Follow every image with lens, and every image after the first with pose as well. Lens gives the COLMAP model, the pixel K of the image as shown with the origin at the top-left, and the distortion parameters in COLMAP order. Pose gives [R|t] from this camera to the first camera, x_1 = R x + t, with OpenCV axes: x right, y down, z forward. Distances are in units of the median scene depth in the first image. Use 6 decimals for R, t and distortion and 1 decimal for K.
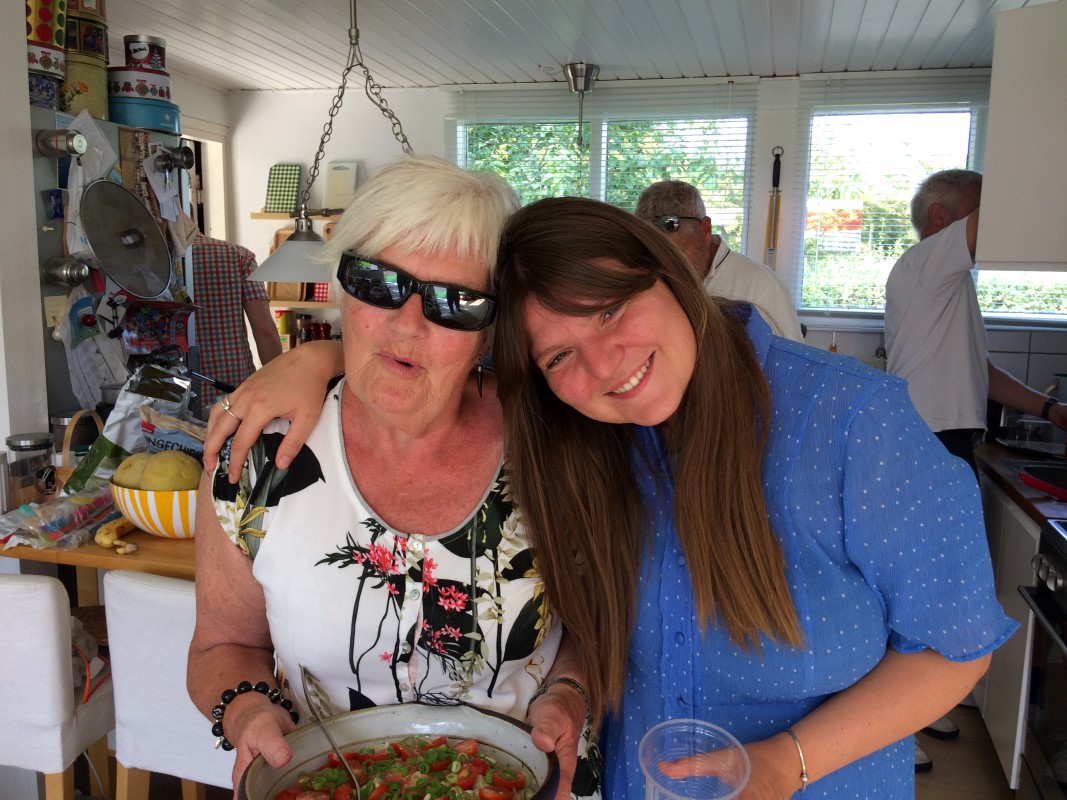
lens RADIAL K [[902.7, 0, 531.1], [0, 902.7, 400.1], [0, 0, 1]] dist [0.108735, -0.175260]
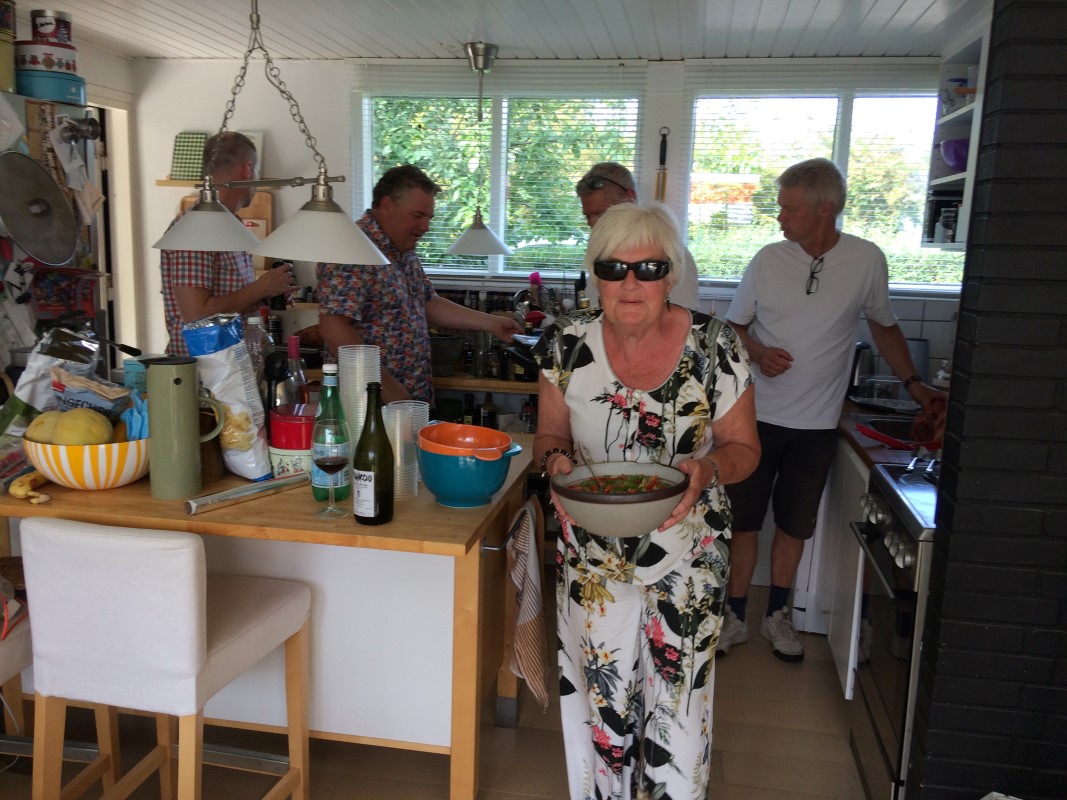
lens RADIAL K [[902.7, 0, 522.9], [0, 902.7, 380.0], [0, 0, 1]] dist [0.108735, -0.175260]
pose [[0.996701, -0.004236, 0.081045, 0.017428], [0.003193, 0.999910, 0.012993, 0.005205], [-0.081092, -0.012691, 0.996626, -0.056556]]
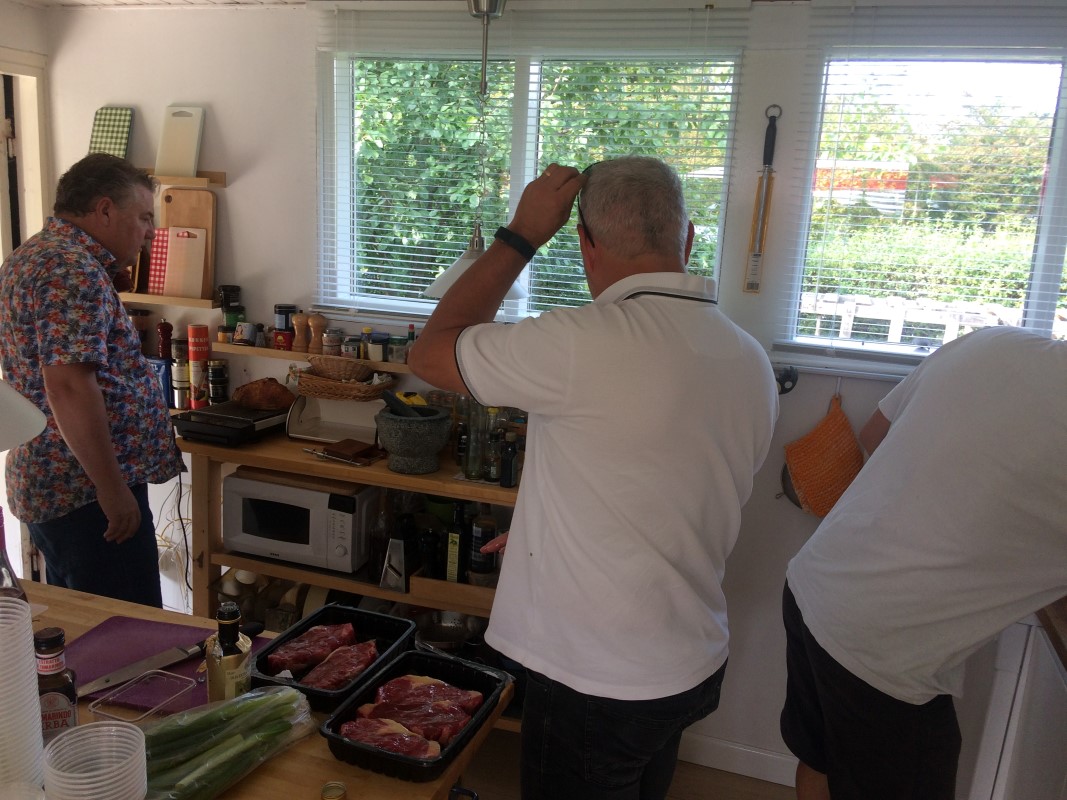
lens RADIAL K [[902.7, 0, 532.0], [0, 902.7, 394.0], [0, 0, 1]] dist [0.108735, -0.175260]
pose [[0.998605, 0.039482, -0.035055, 0.128315], [-0.037496, 0.997748, 0.055615, -0.097833], [0.037172, -0.054223, 0.997837, 0.314515]]
